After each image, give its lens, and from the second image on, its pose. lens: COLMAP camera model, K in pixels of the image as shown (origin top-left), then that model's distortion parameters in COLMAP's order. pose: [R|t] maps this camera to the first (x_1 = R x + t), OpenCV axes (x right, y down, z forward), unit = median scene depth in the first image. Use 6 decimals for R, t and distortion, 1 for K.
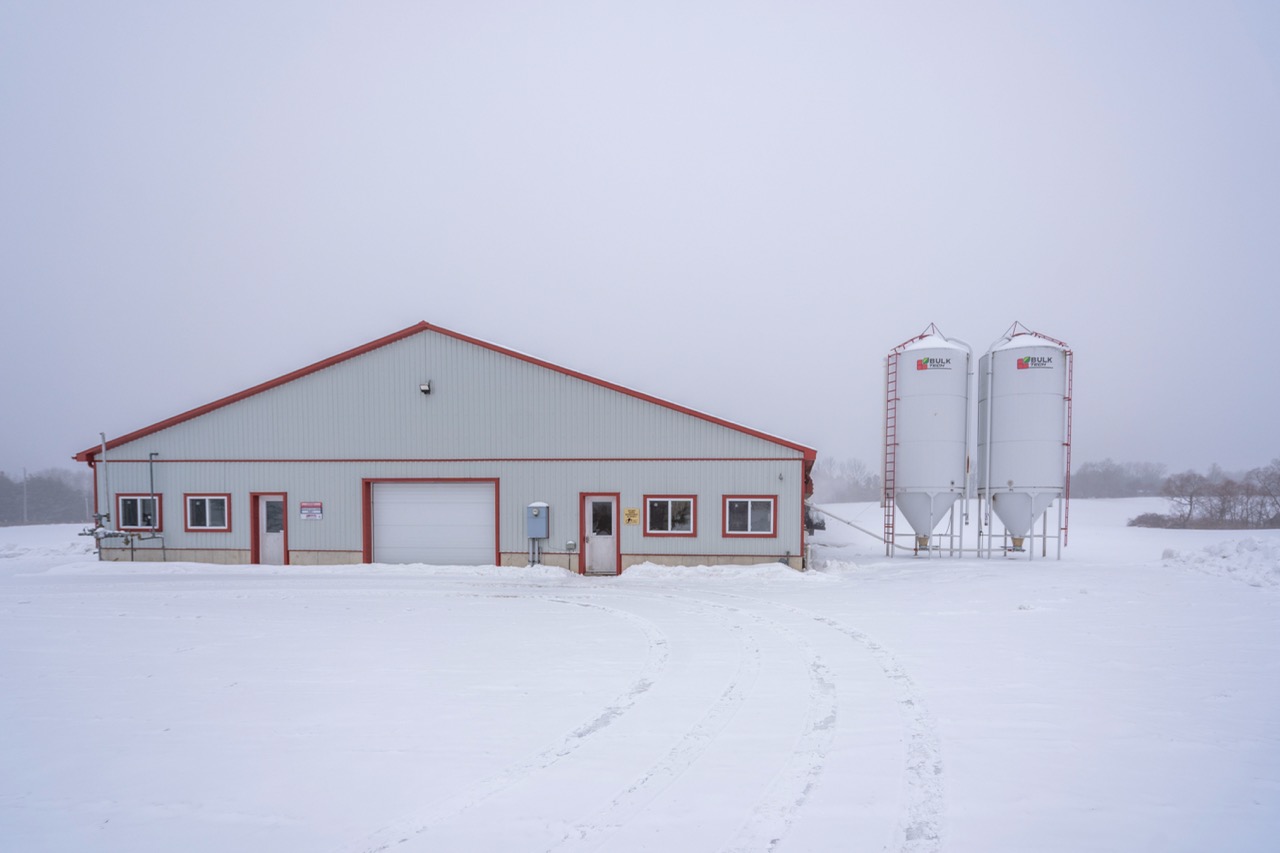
lens RADIAL K [[644.3, 0, 762.5], [0, 644.3, 532.9], [0, 0, 1]] dist [0.000534, 0.000270]
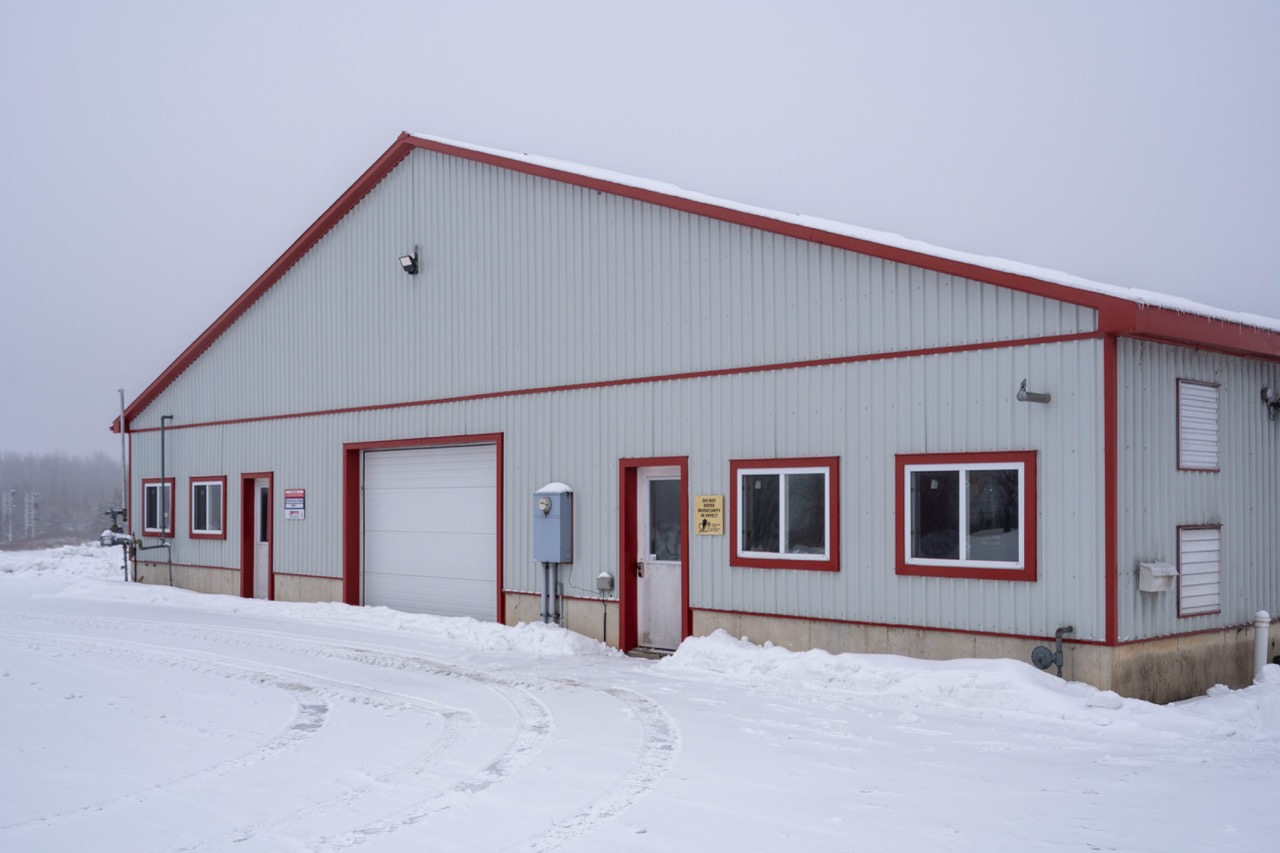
lens RADIAL K [[1349.3, 0, 609.7], [0, 1349.3, 496.1], [0, 0, 1]] dist [-0.001331, 0.016494]
pose [[0.717506, -0.007714, -0.696510, 0.325953], [-0.020818, 0.999254, -0.032512, -0.008589], [0.696241, 0.037828, 0.716810, 0.344408]]
